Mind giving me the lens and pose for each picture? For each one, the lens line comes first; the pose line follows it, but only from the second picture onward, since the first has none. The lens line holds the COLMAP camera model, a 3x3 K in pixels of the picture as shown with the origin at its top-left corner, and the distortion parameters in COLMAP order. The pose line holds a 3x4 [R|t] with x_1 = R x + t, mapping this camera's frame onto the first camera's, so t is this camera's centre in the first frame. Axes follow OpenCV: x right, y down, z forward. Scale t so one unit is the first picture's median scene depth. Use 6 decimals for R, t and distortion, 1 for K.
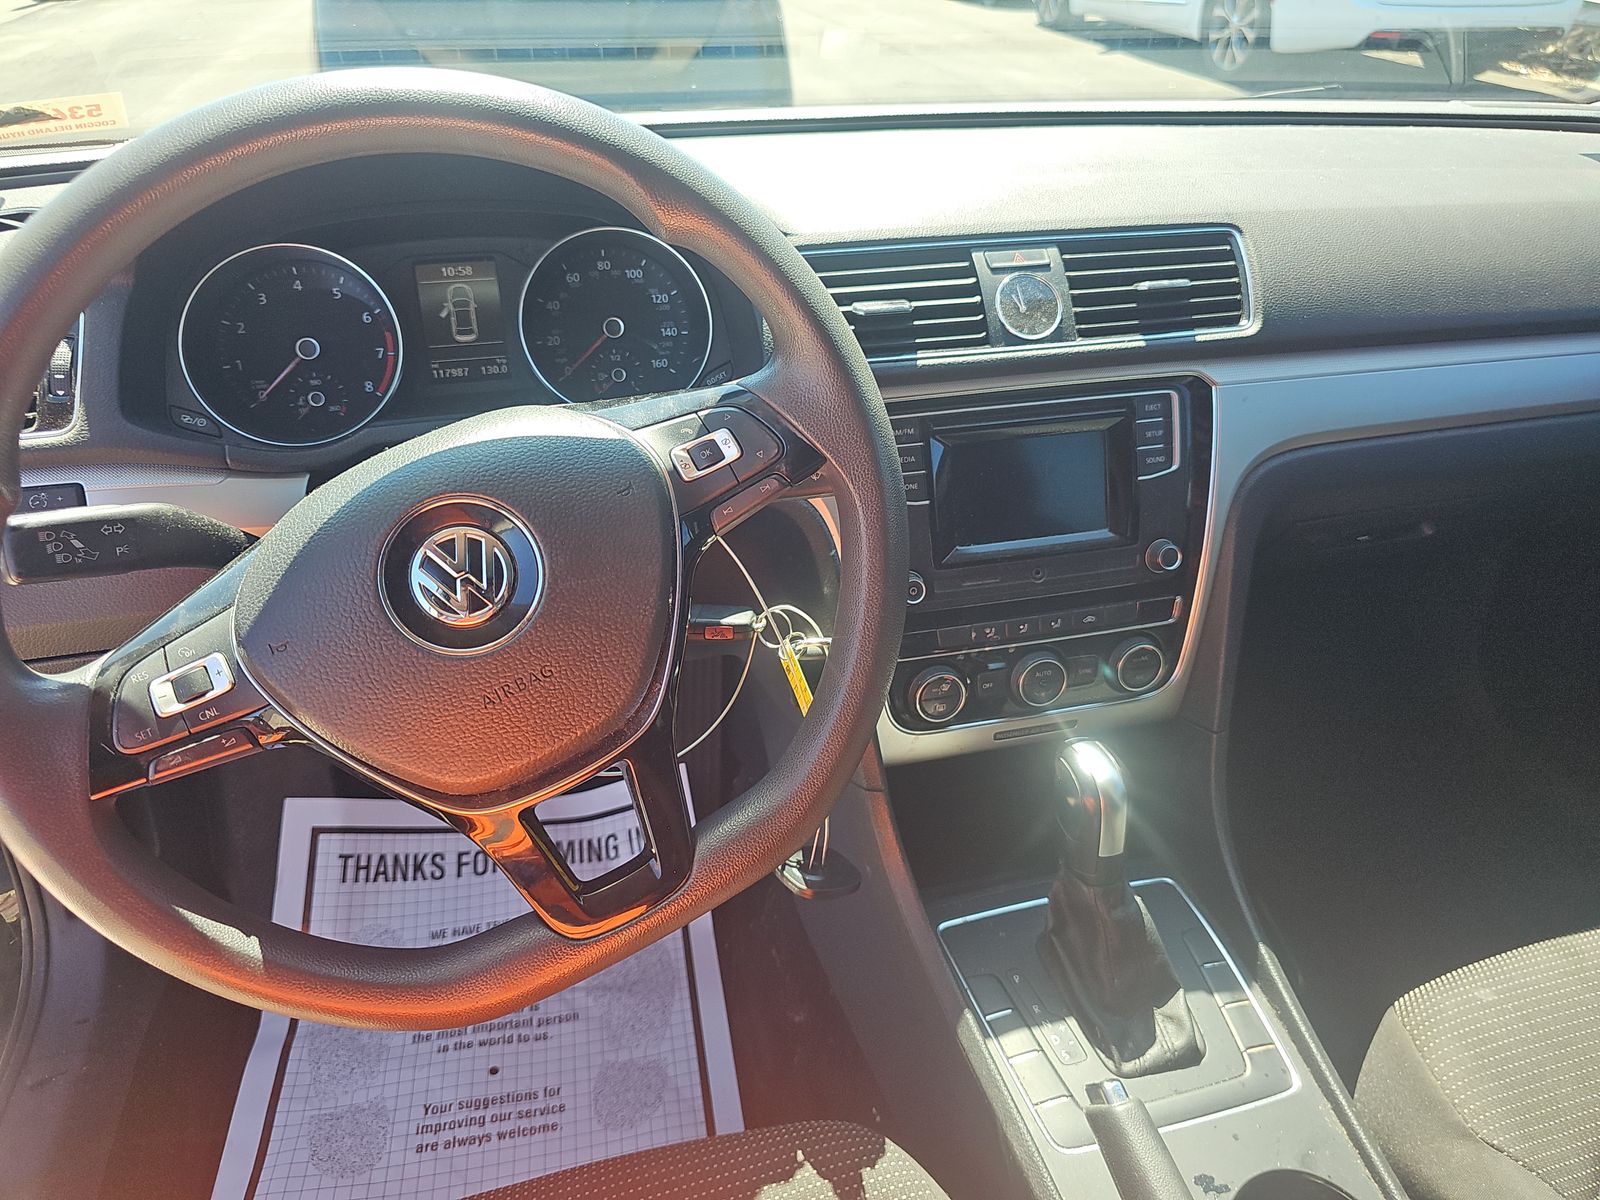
lens RADIAL K [[1120.9, 0, 797.4], [0, 1120.9, 563.5], [0, 0, 1]] dist [0.016954, -0.010184]
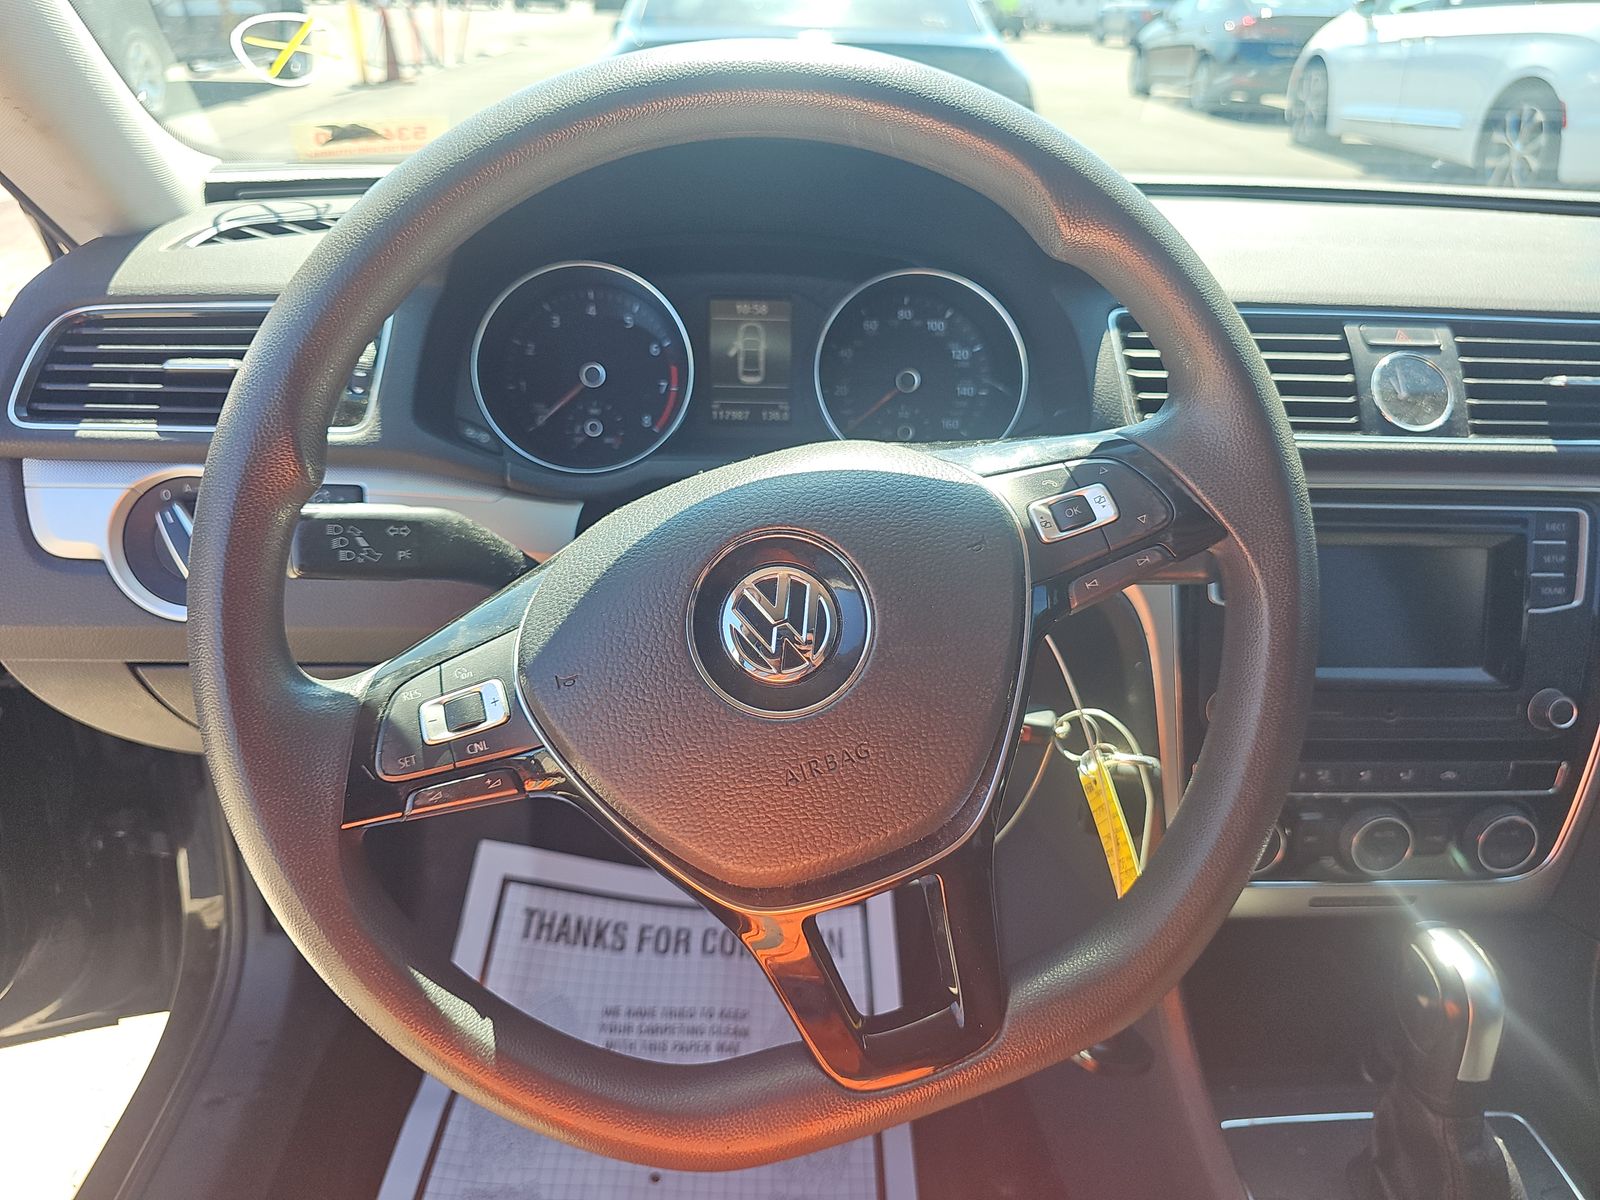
lens RADIAL K [[1103.5, 0, 769.9], [0, 1103.5, 562.8], [0, 0, 1]] dist [0.024664, -0.025699]
pose [[0.978874, 0.106780, -0.174366, -0.117510], [-0.121463, 0.989697, -0.075804, 0.020744], [0.164475, 0.095382, 0.981759, 0.129817]]
